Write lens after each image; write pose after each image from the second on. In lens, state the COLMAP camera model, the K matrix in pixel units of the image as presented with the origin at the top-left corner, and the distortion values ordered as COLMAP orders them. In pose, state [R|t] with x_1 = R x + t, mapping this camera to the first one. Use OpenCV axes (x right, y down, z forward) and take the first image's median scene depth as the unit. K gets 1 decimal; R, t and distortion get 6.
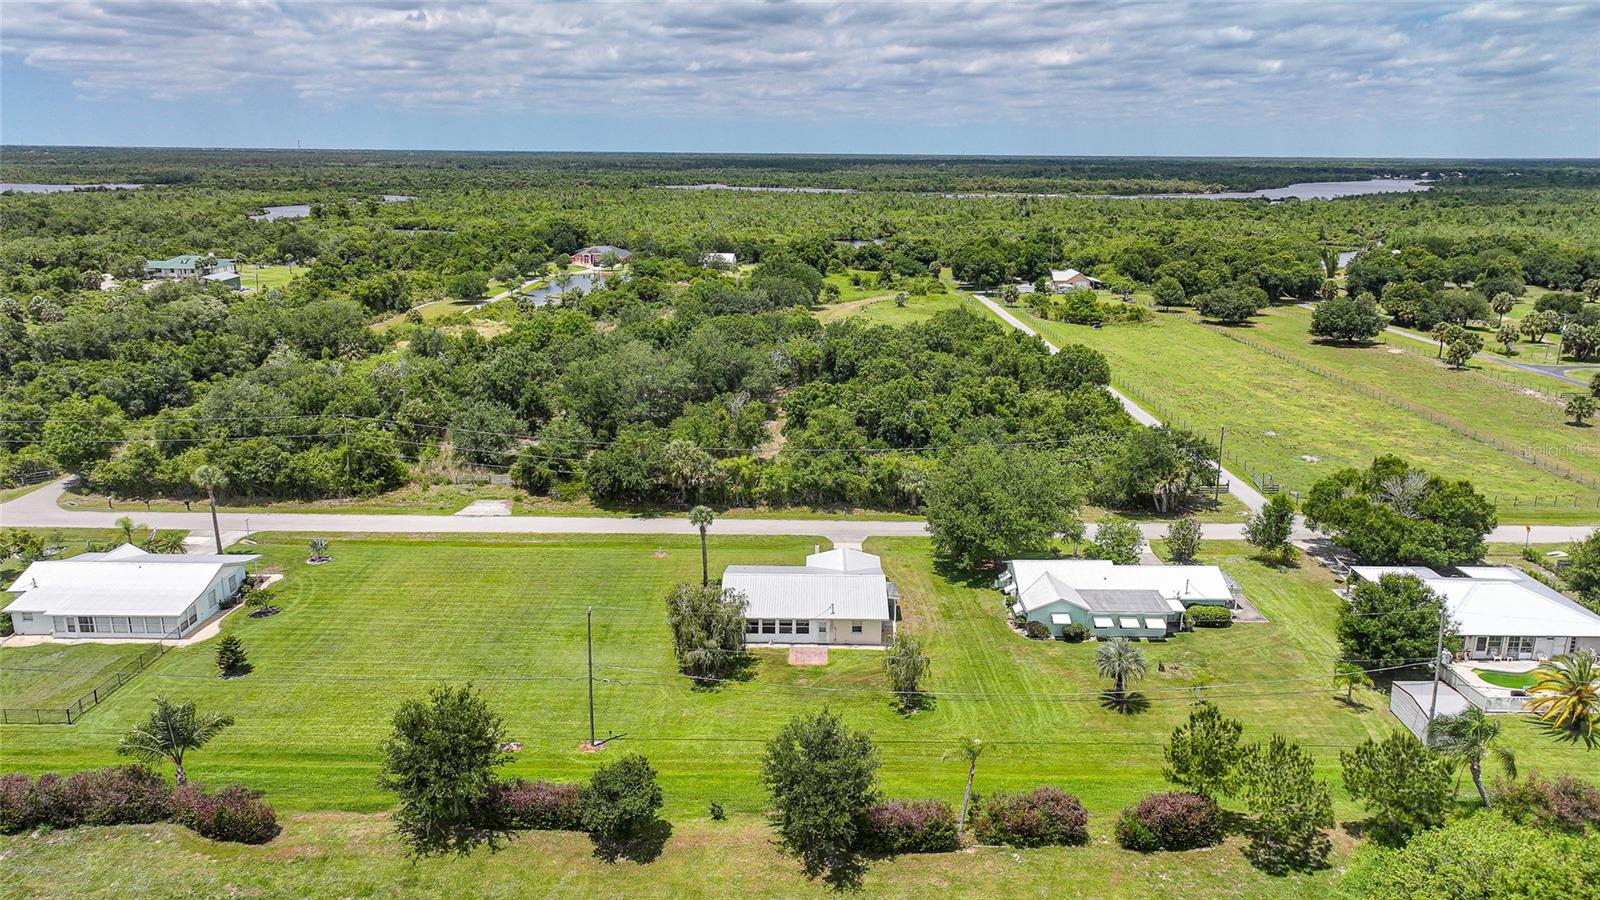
lens RADIAL K [[1120.7, 0, 806.0], [0, 1120.7, 439.0], [0, 0, 1]] dist [0.002601, 0.009230]
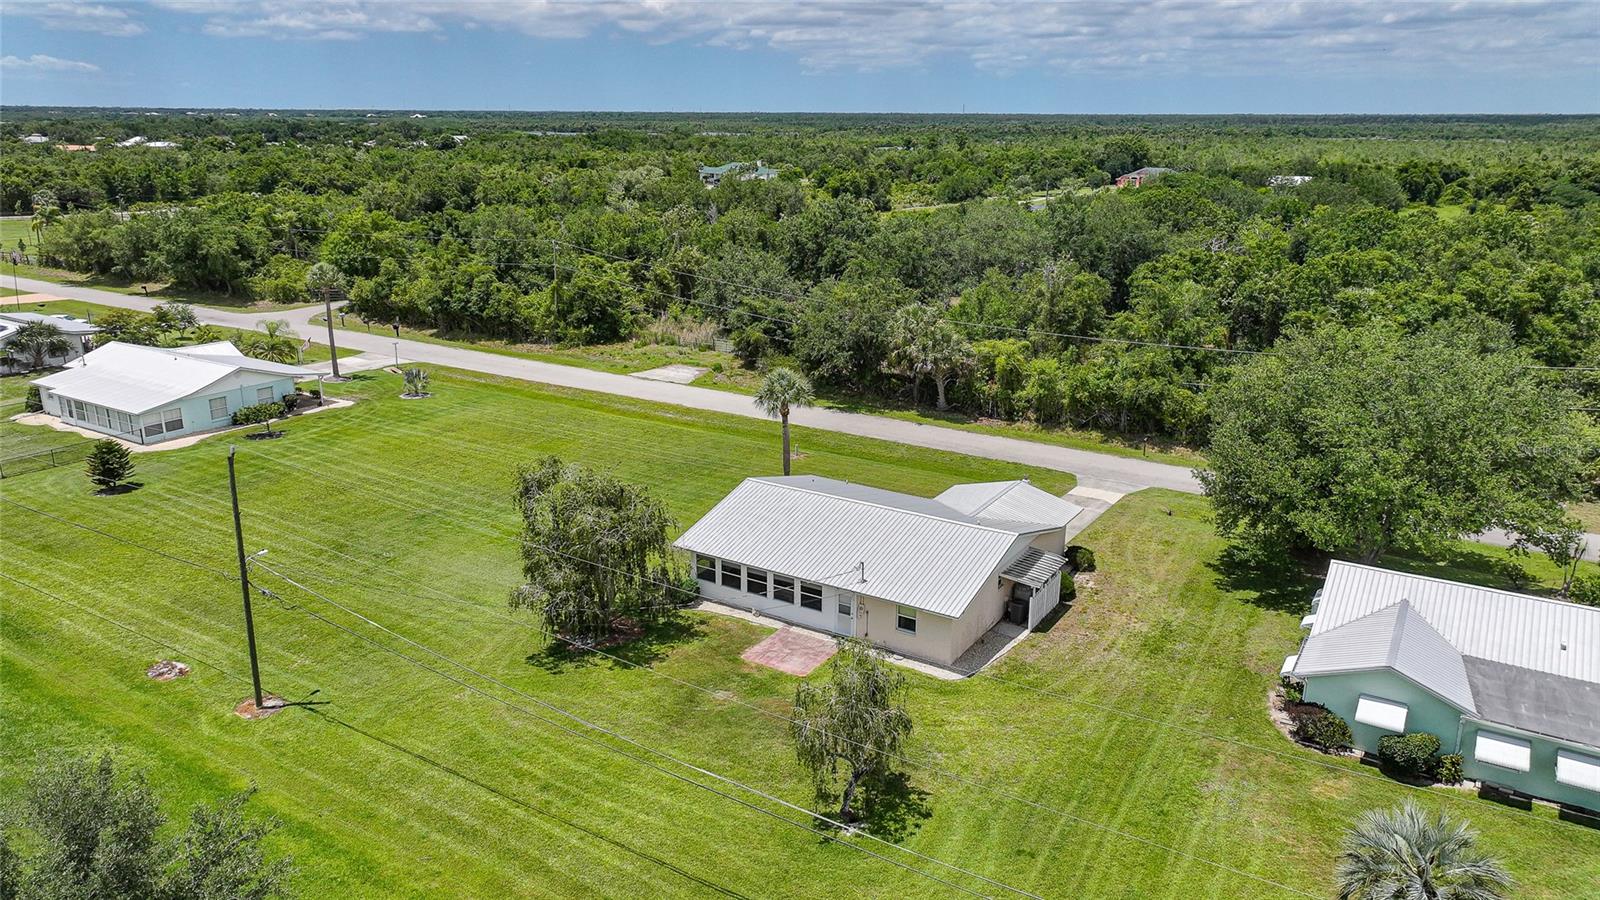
lens RADIAL K [[1120.7, 0, 806.0], [0, 1120.7, 439.0], [0, 0, 1]] dist [0.002601, 0.009230]
pose [[0.852272, 0.141634, -0.503560, 0.173840], [-0.127037, 0.989869, 0.063407, 0.046007], [0.507439, 0.009931, 0.861630, 0.397172]]
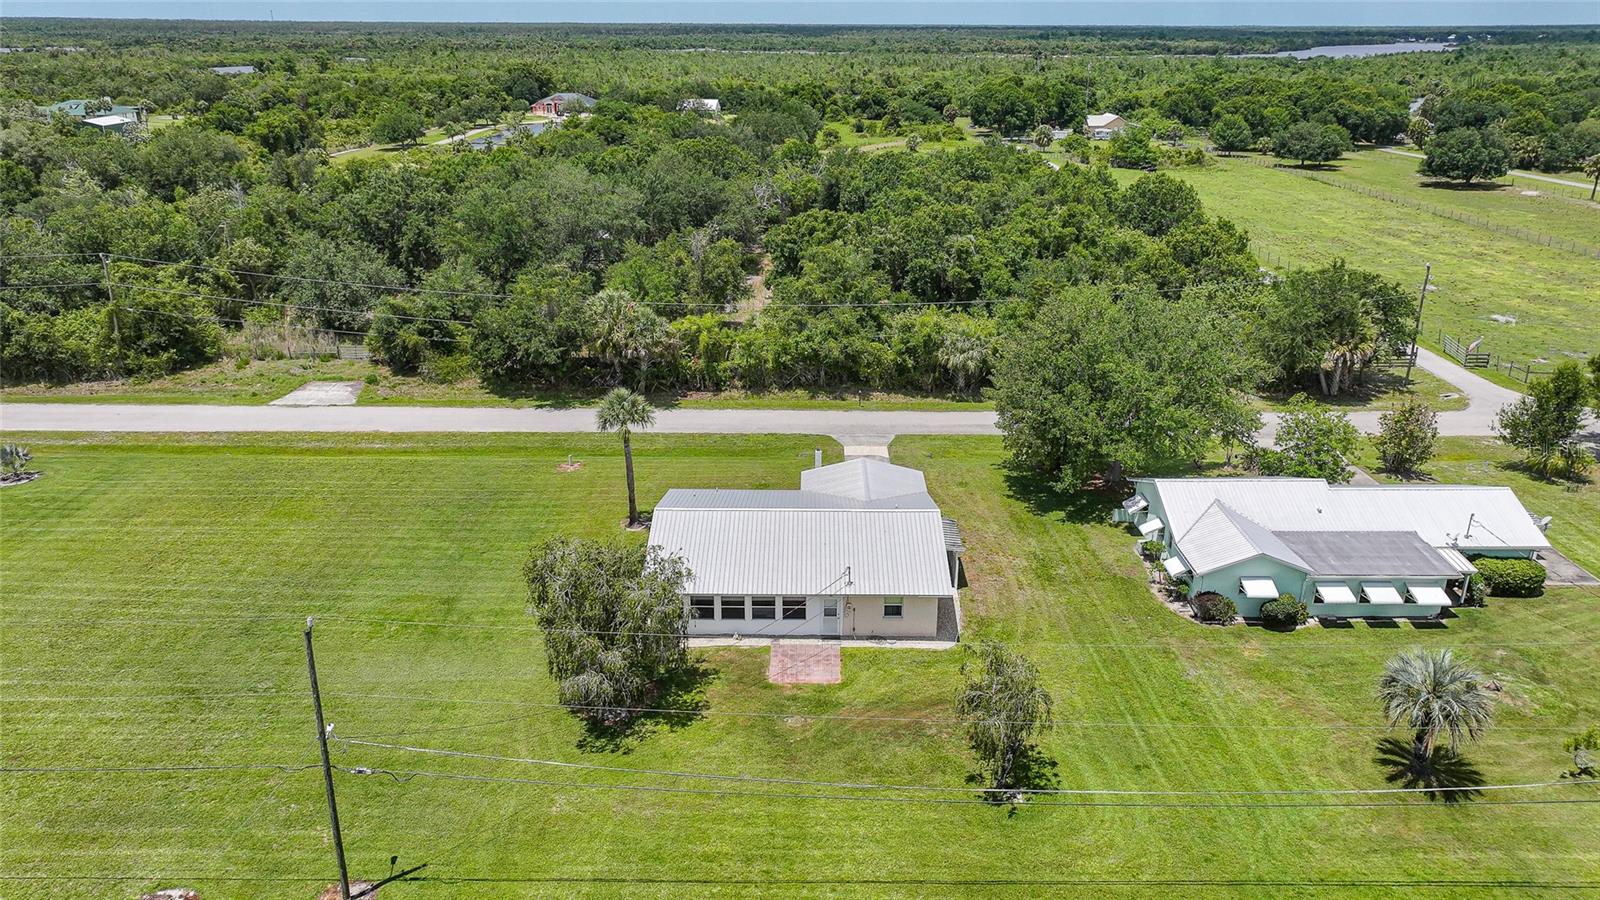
lens RADIAL K [[1120.7, 0, 806.0], [0, 1120.7, 439.0], [0, 0, 1]] dist [0.002601, 0.009230]
pose [[0.999982, -0.005125, 0.003080, 0.001031], [0.004778, 0.994581, 0.103856, 0.020181], [-0.003596, -0.103839, 0.994588, 0.329578]]
